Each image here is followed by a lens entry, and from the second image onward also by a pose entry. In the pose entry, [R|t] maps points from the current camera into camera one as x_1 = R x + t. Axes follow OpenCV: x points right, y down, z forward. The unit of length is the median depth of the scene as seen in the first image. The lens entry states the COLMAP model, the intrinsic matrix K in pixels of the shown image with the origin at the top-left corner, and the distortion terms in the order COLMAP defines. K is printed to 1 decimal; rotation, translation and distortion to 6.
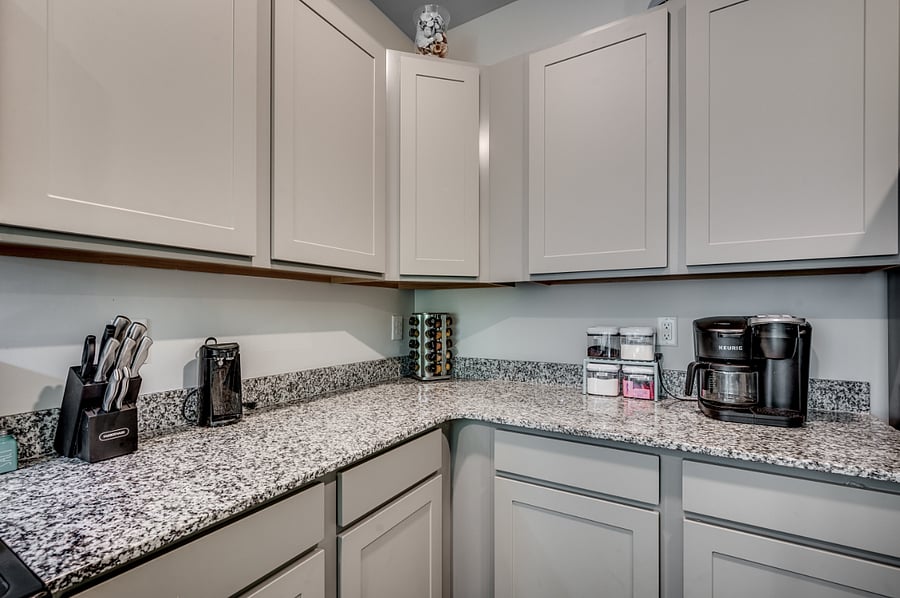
lens RADIAL K [[402.2, 0, 450.8], [0, 402.2, 312.4], [0, 0, 1]] dist [0.000755, 0.000148]
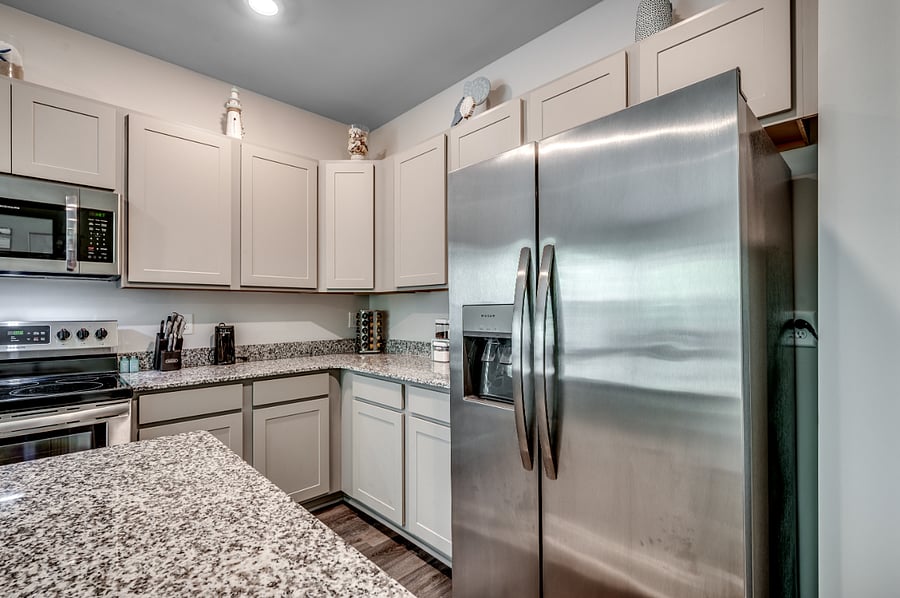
lens RADIAL K [[403.9, 0, 450.5], [0, 403.9, 304.7], [0, 0, 1]] dist [-0.000947, -0.000100]
pose [[0.969110, -0.005875, -0.246559, 0.828794], [0.003813, 0.999954, -0.008839, -0.006169], [0.246600, 0.007626, 0.969087, -0.564044]]
